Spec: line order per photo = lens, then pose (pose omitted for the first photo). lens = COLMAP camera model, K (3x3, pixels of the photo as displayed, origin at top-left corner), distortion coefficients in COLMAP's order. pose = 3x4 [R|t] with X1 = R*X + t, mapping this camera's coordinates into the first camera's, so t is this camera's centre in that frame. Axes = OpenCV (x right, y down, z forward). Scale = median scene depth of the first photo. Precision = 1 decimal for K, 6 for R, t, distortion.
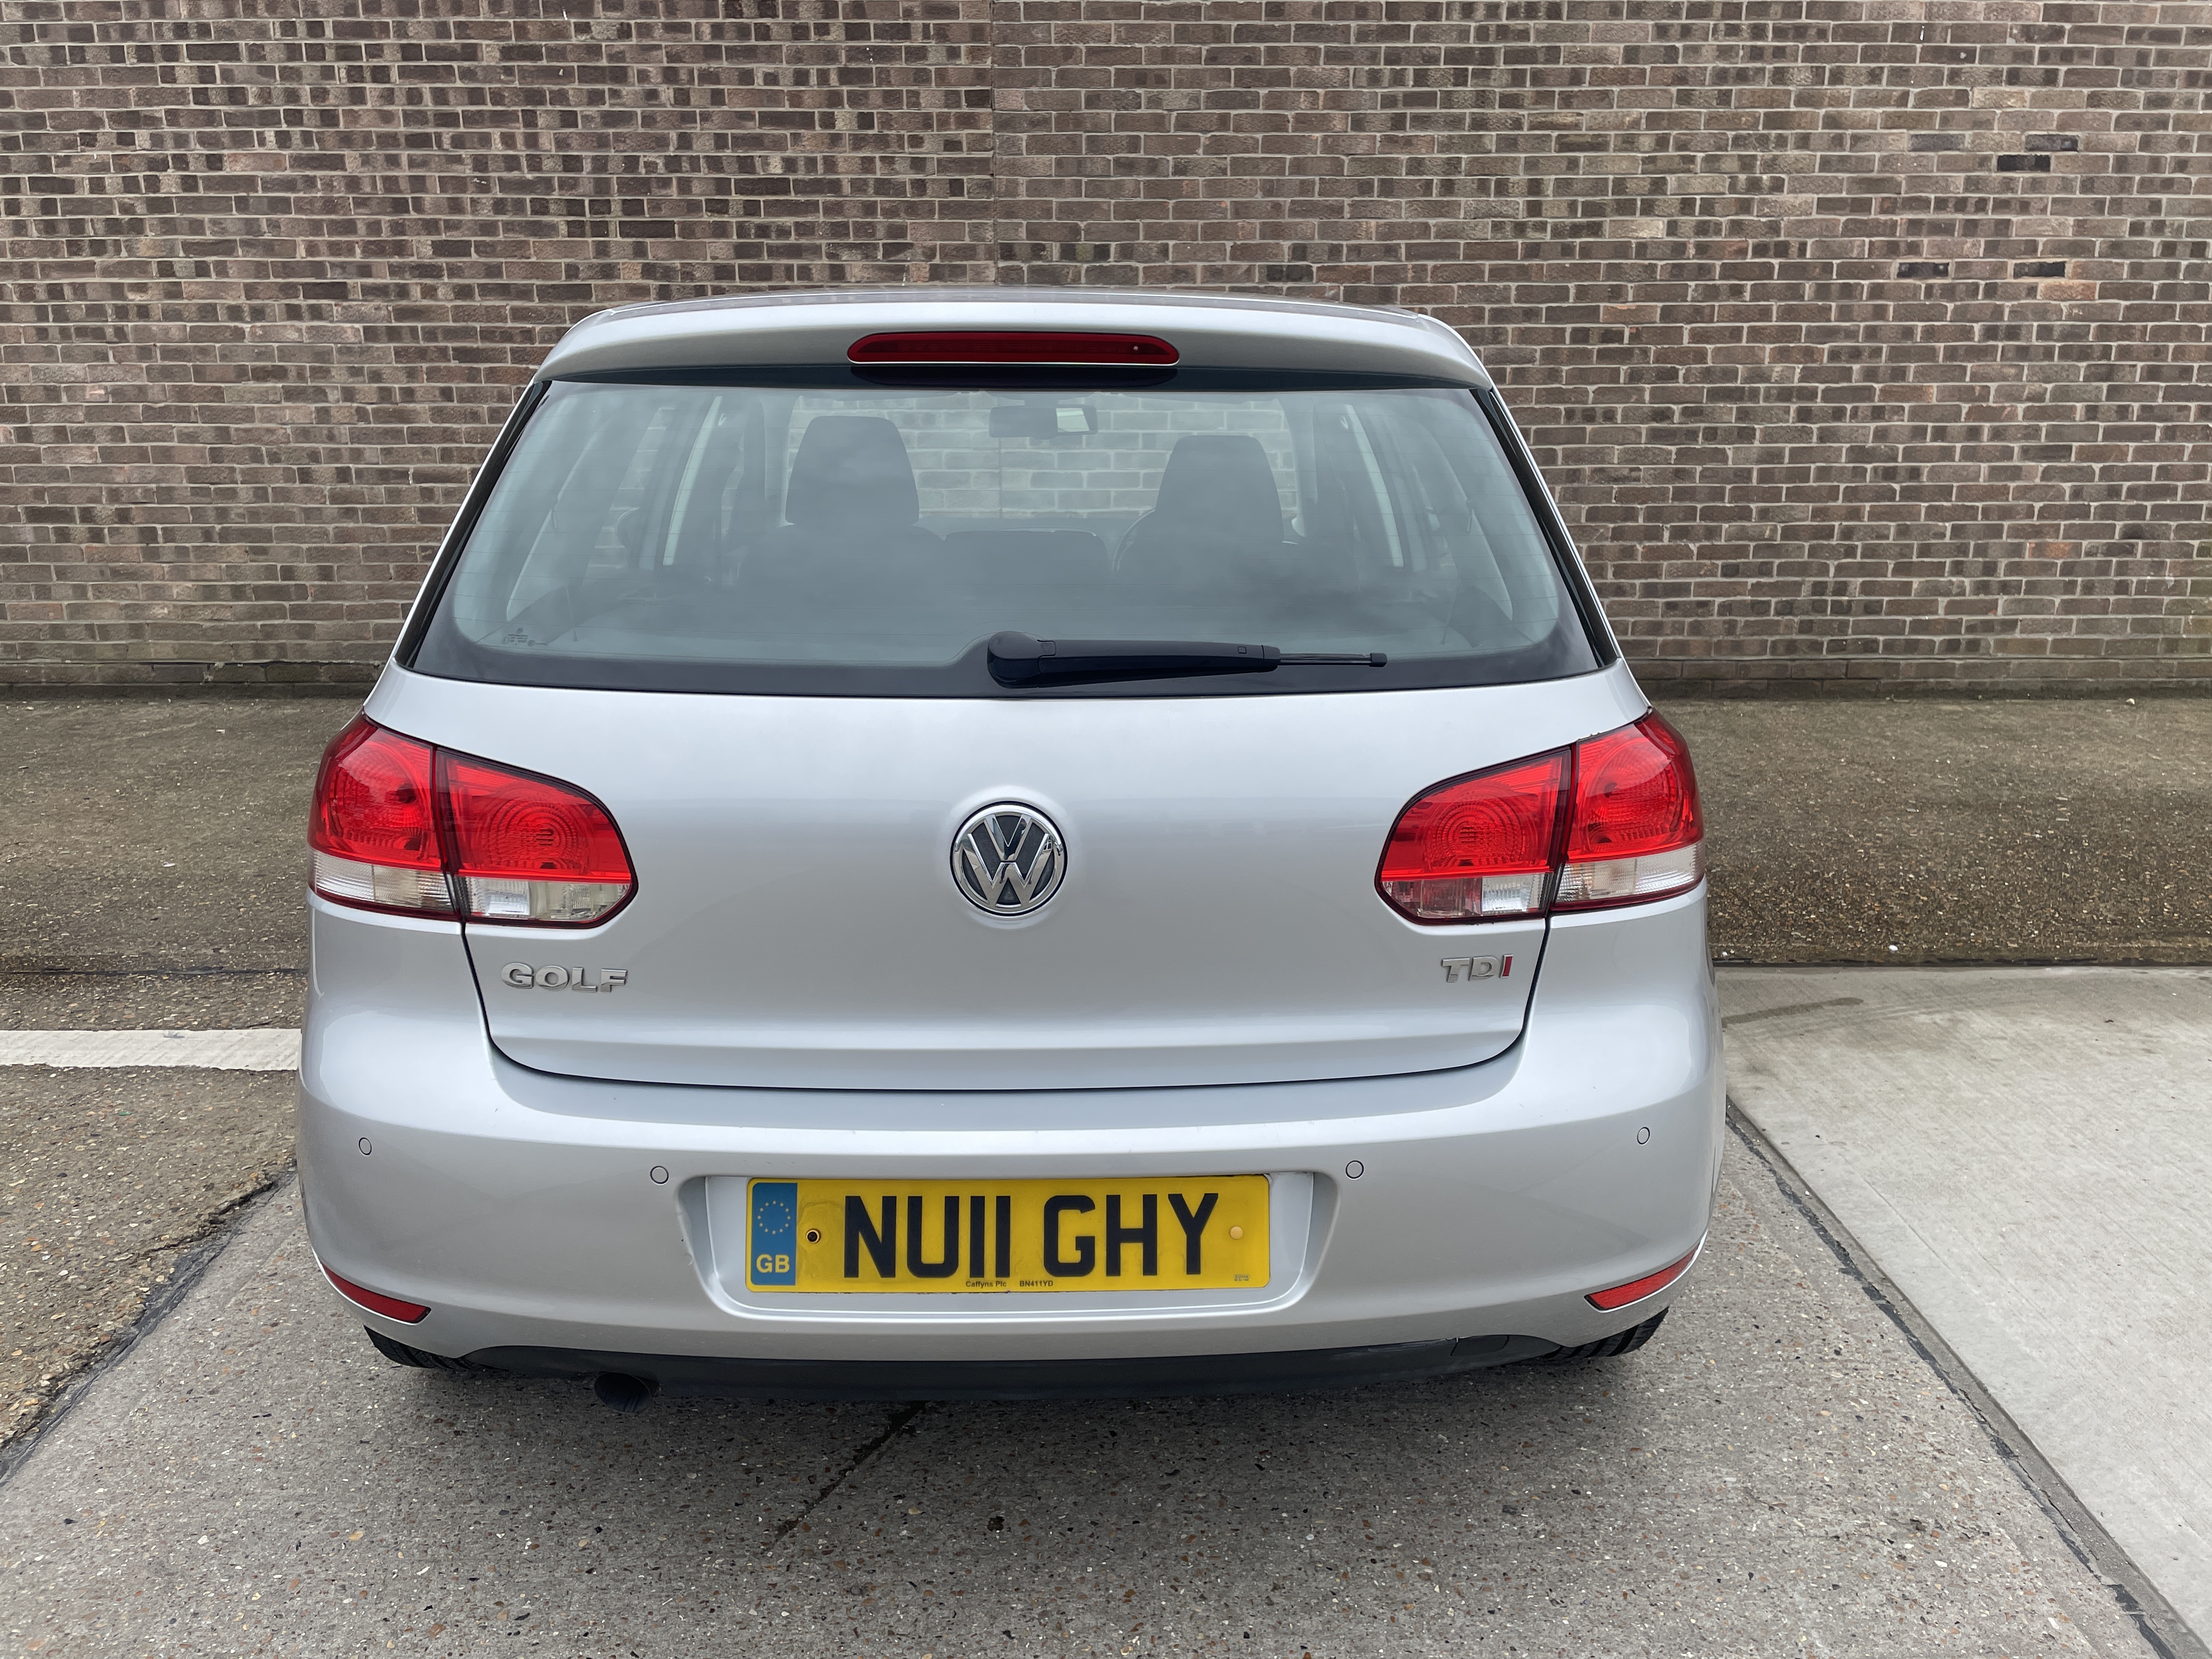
lens RADIAL K [[1661.3, 0, 1109.7], [0, 1661.3, 794.5], [0, 0, 1]] dist [0.099421, -0.124148]
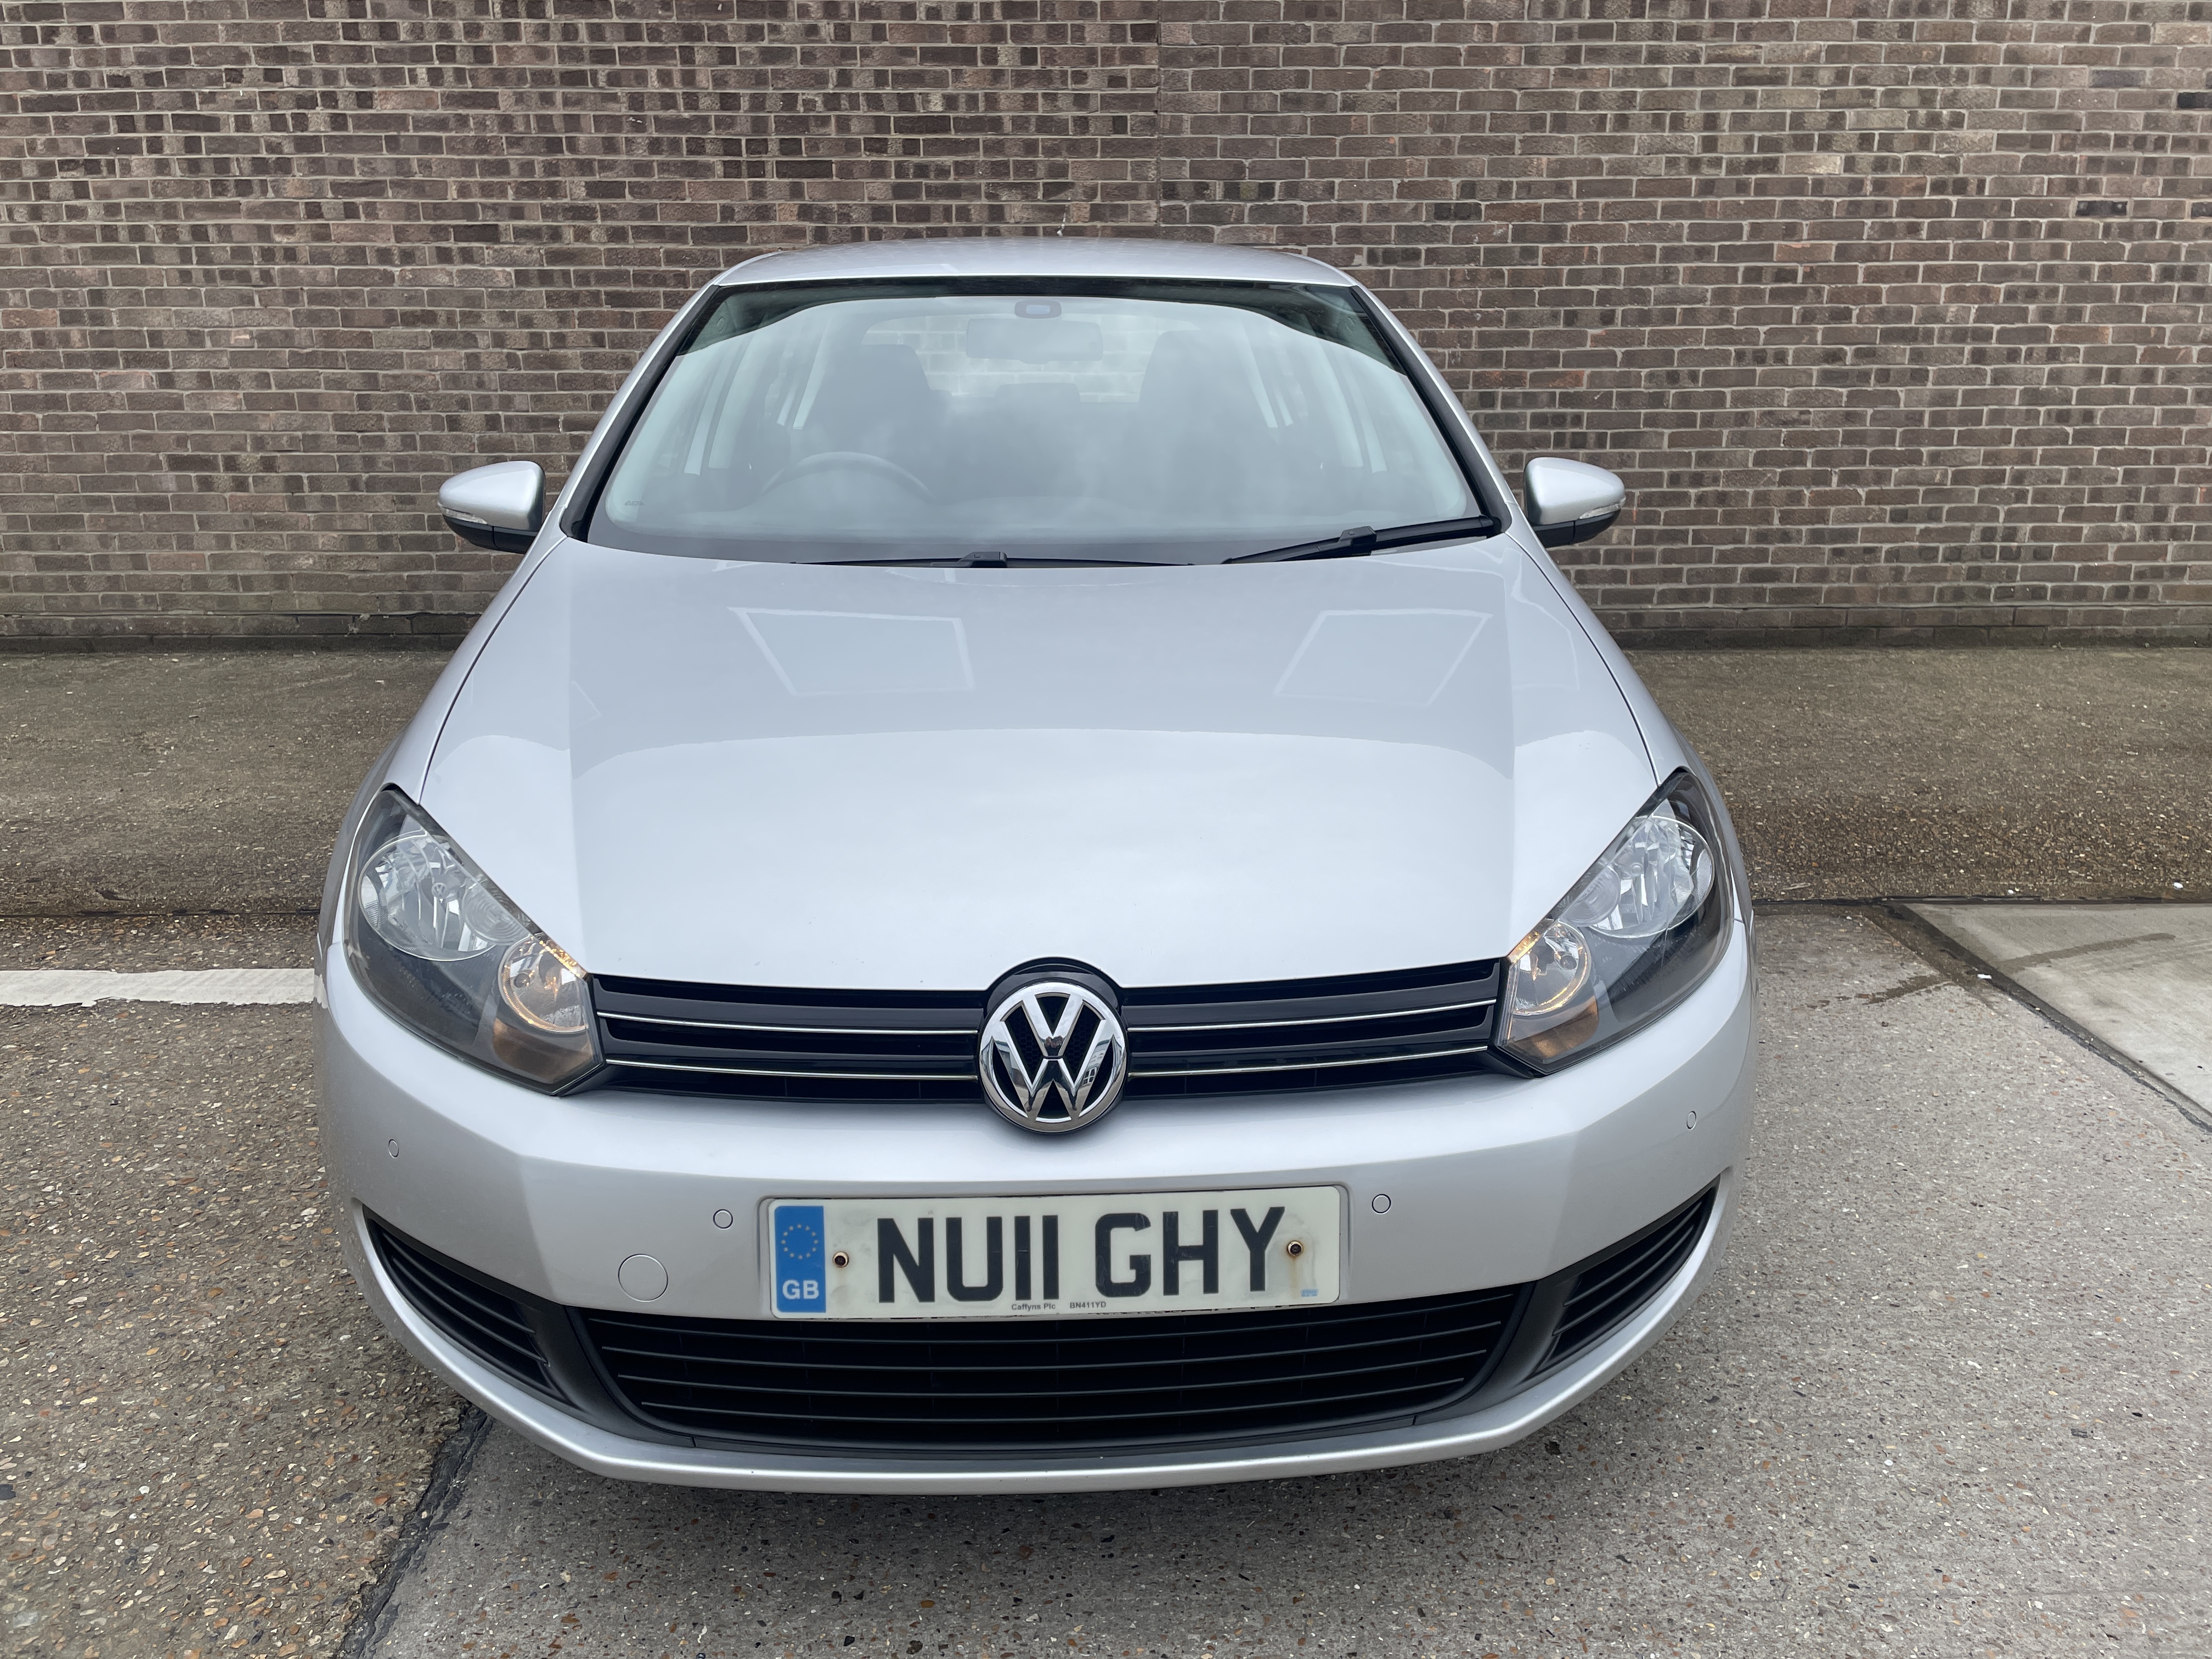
lens RADIAL K [[1661.3, 0, 1109.7], [0, 1661.3, 794.5], [0, 0, 1]] dist [0.099421, -0.124148]
pose [[0.999991, -0.002671, 0.003373, -0.100461], [0.002620, 0.999883, 0.015104, 0.014016], [-0.003413, -0.015095, 0.999880, 0.013896]]
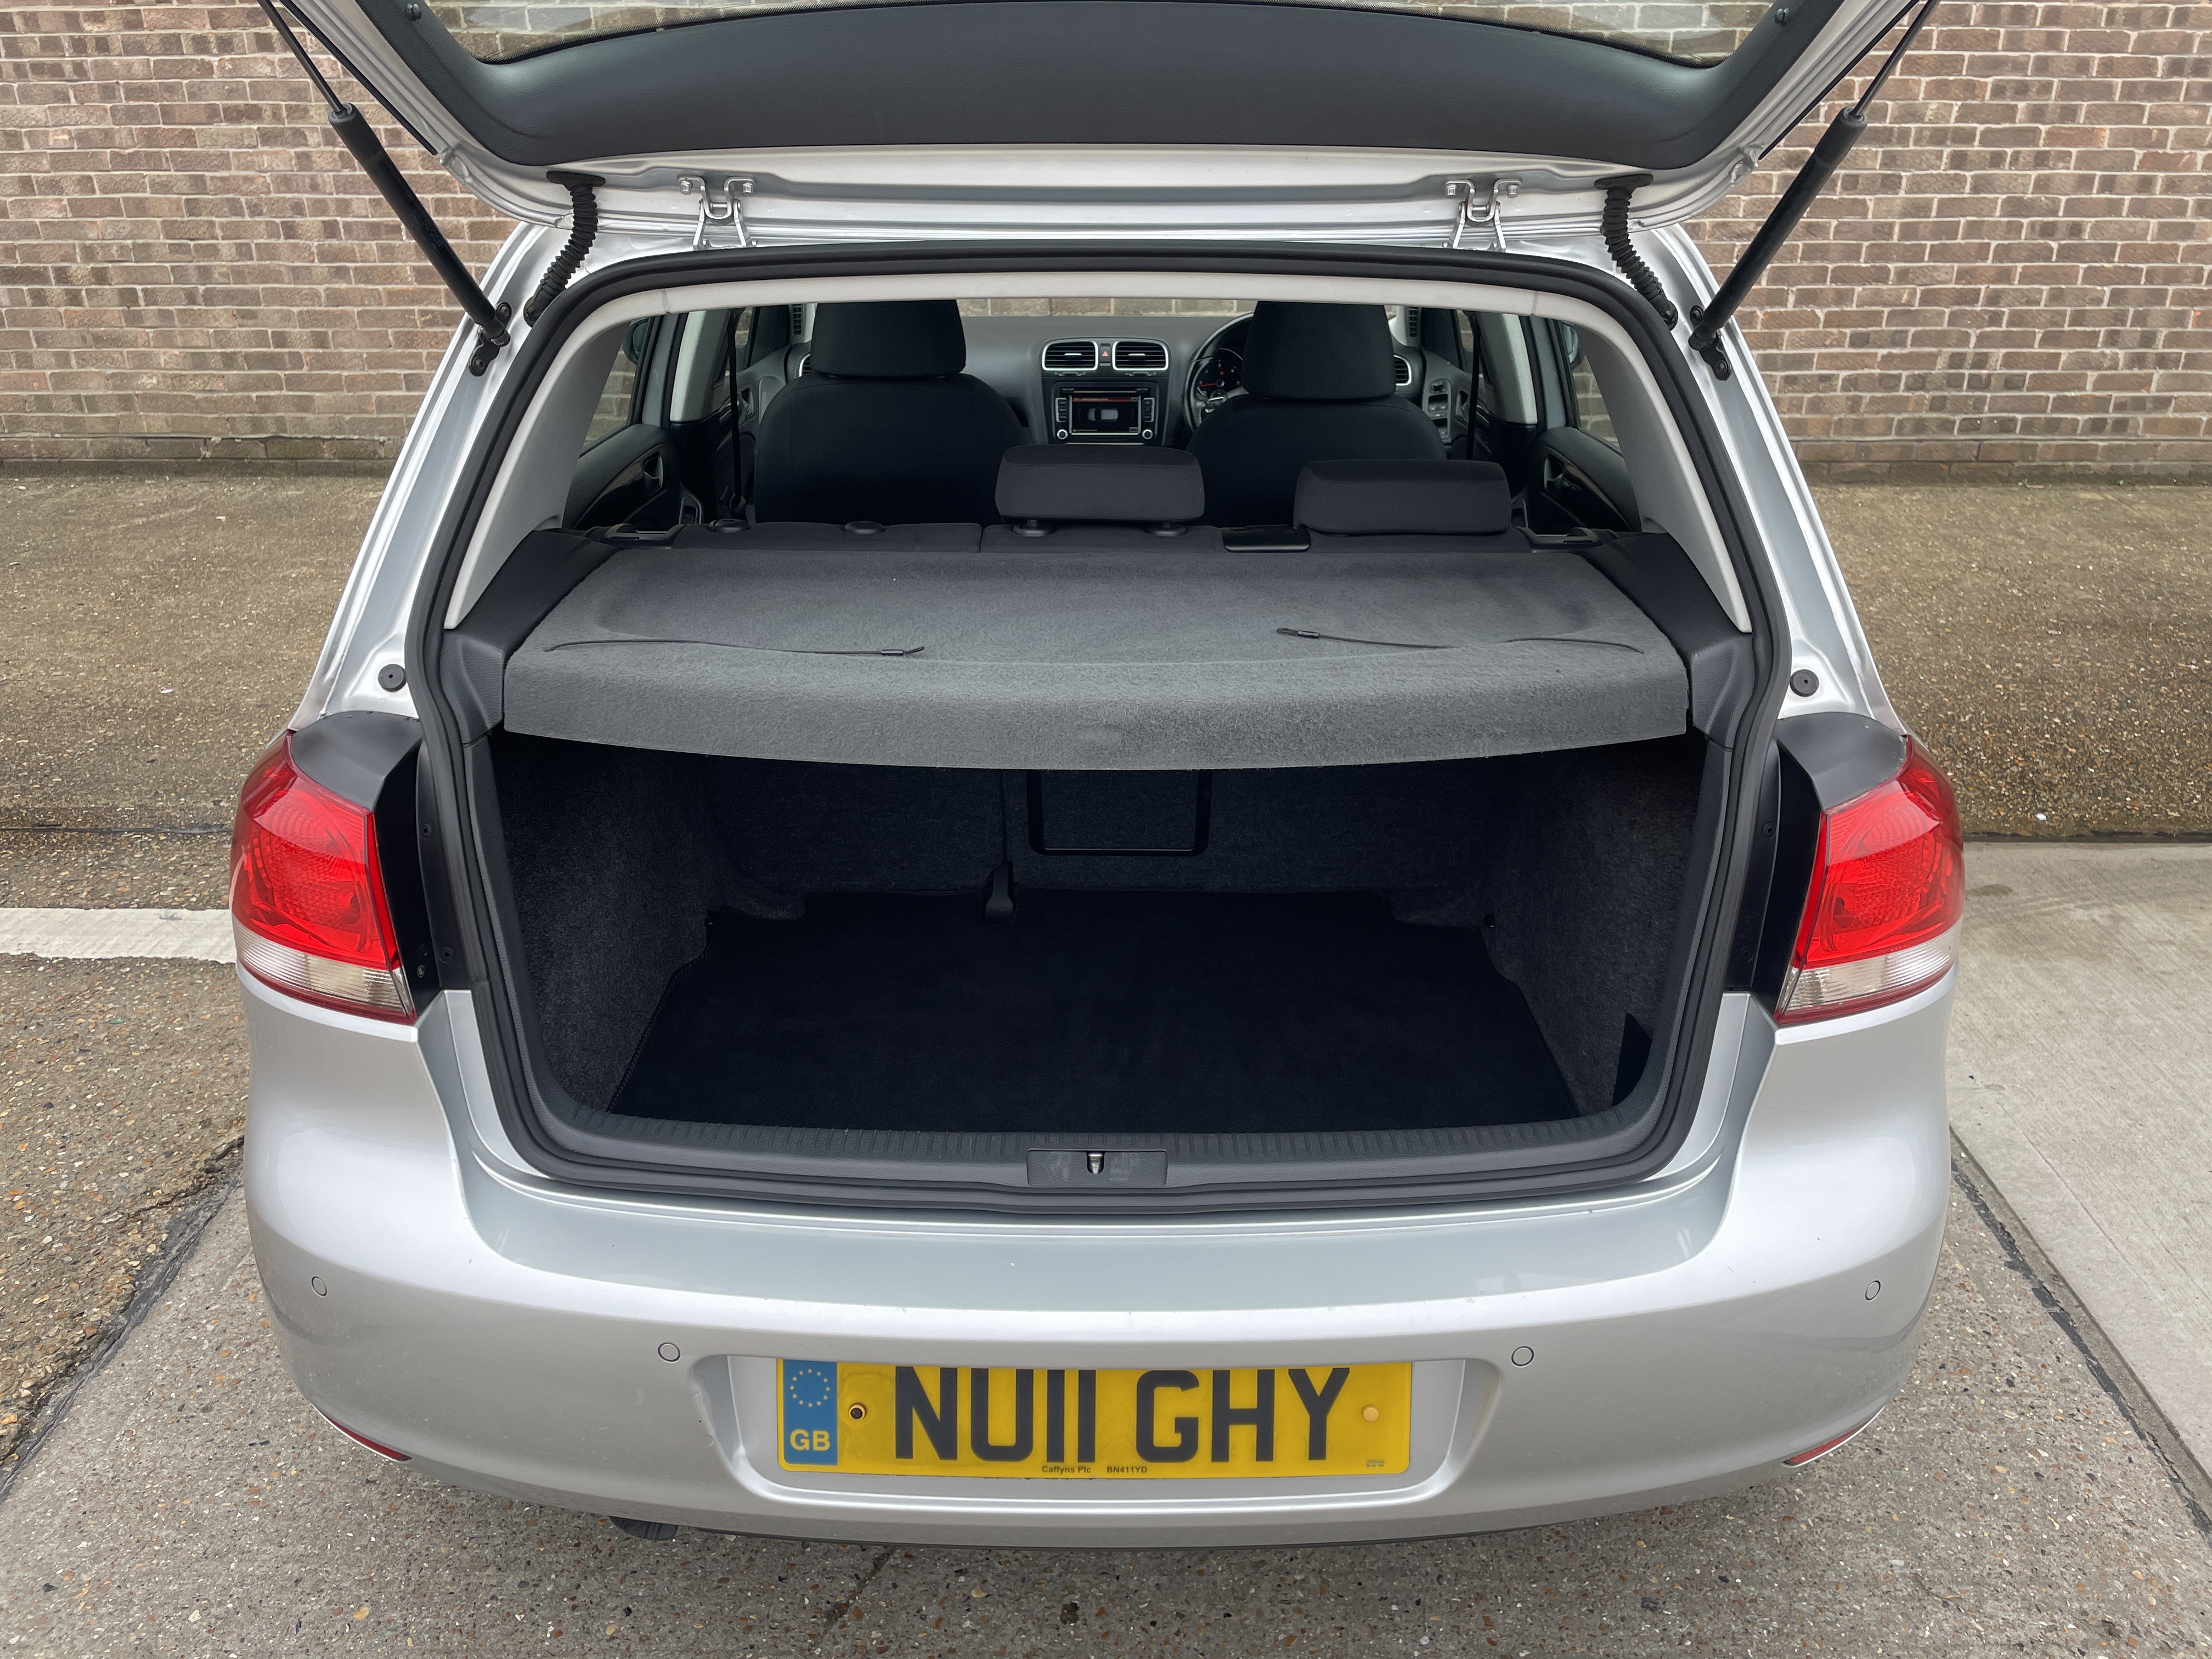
lens RADIAL K [[1661.3, 0, 1109.7], [0, 1661.3, 794.5], [0, 0, 1]] dist [0.099421, -0.124148]
pose [[0.999676, 0.009500, -0.023594, -0.009152], [-0.005418, 0.985875, 0.167398, -0.044908], [0.024851, -0.167216, 0.985607, 0.060065]]
